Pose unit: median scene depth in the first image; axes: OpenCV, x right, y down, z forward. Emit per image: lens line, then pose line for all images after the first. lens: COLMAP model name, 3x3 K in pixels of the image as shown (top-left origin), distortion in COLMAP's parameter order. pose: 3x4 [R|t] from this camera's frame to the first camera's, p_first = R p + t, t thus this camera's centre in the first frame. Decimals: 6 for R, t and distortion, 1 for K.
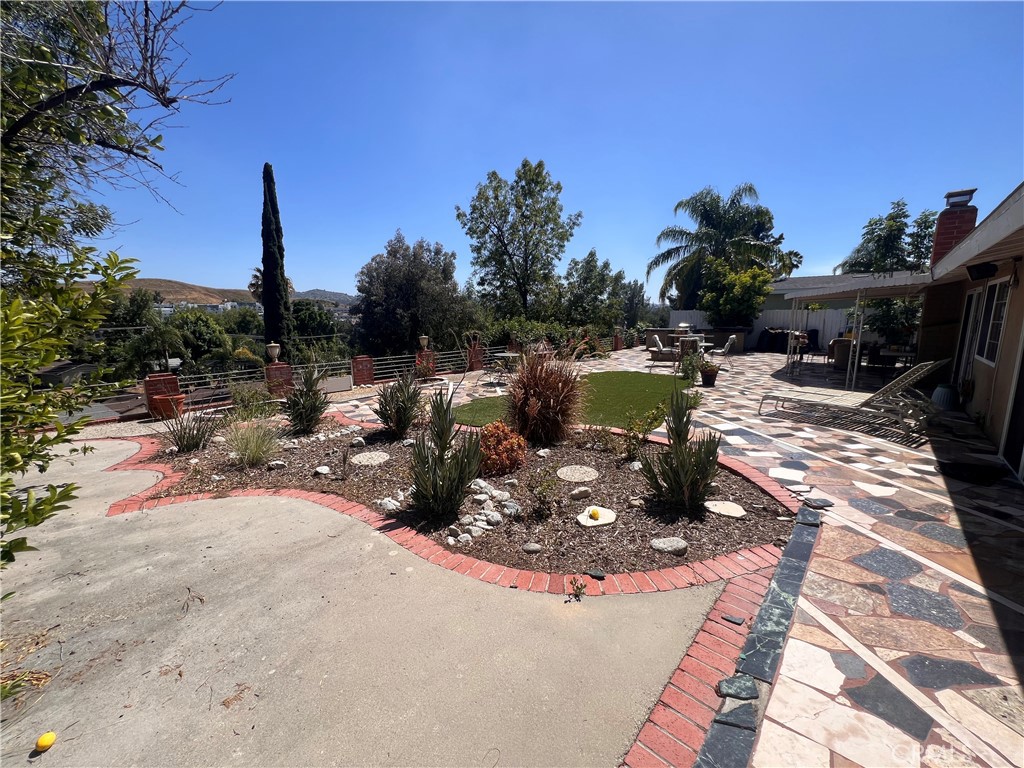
lens RADIAL K [[408.4, 0, 508.6], [0, 408.4, 384.7], [0, 0, 1]] dist [-0.003195, 0.001601]
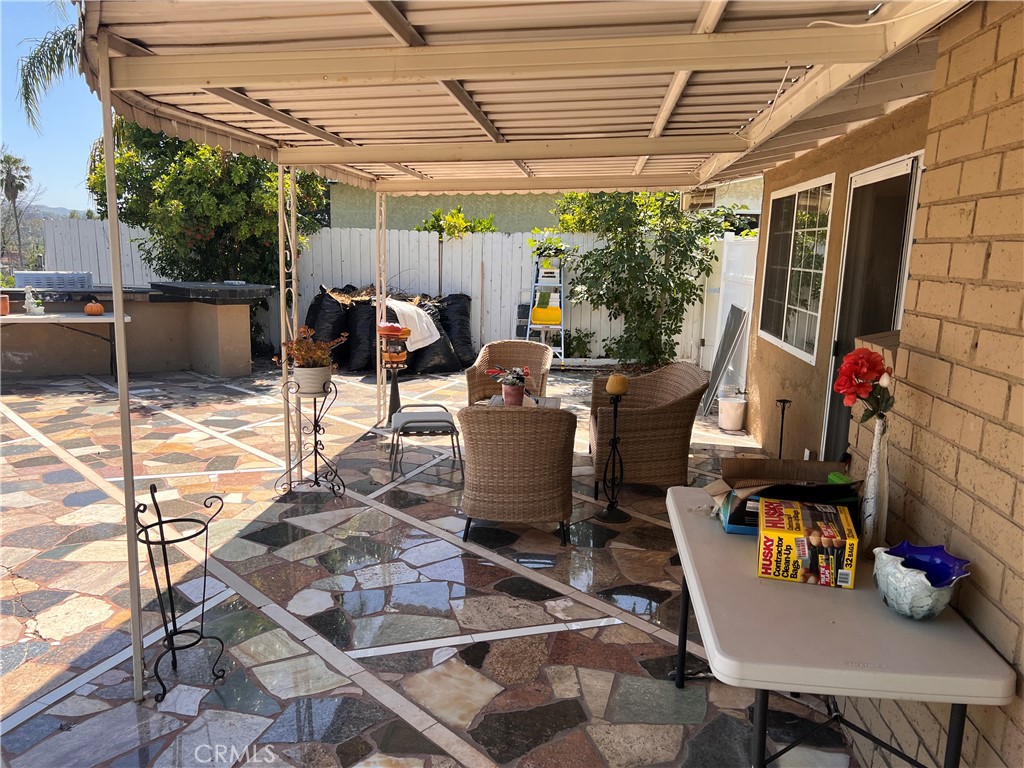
lens RADIAL K [[767.9, 0, 514.1], [0, 767.9, 394.6], [0, 0, 1]] dist [0.054913, -0.055011]
pose [[0.808232, -0.076680, 0.583850, 0.325805], [0.062388, 0.997056, 0.044583, -0.061949], [-0.585550, 0.000392, 0.810636, 0.370230]]
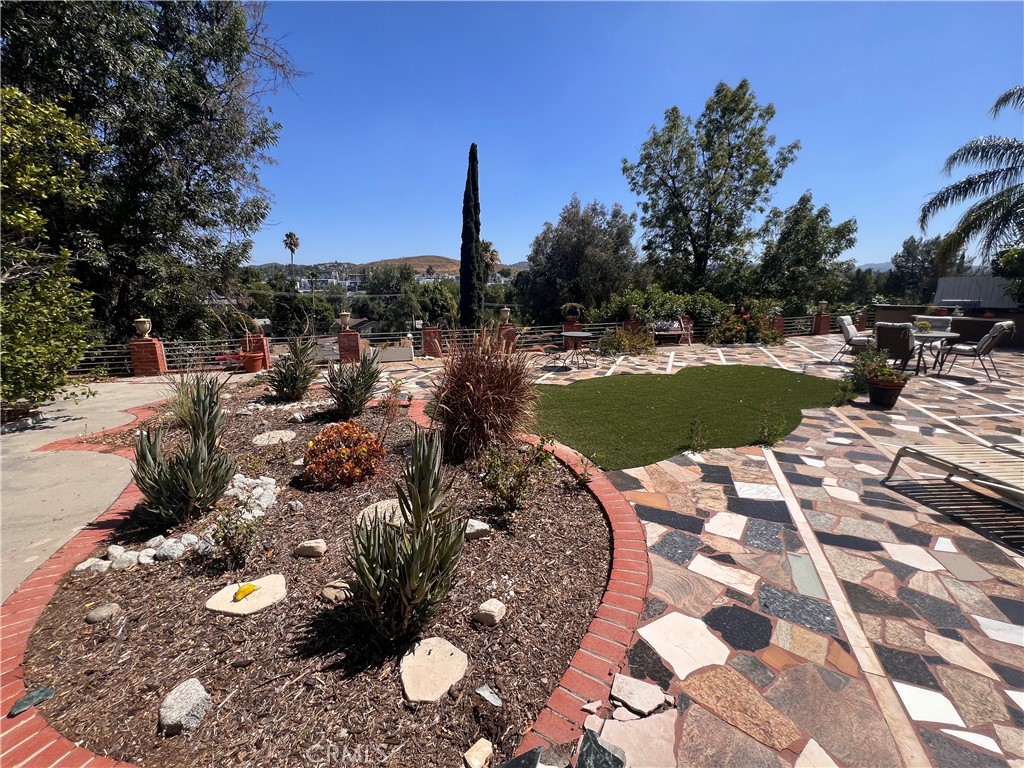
lens RADIAL K [[408.4, 0, 511.5], [0, 408.4, 381.9], [0, 0, 1]] dist [-0.003195, 0.001601]
pose [[0.867123, 0.112821, -0.485148, 0.136472], [-0.080661, 0.992960, 0.086742, -0.018170], [0.491519, -0.036084, 0.870119, 0.100702]]
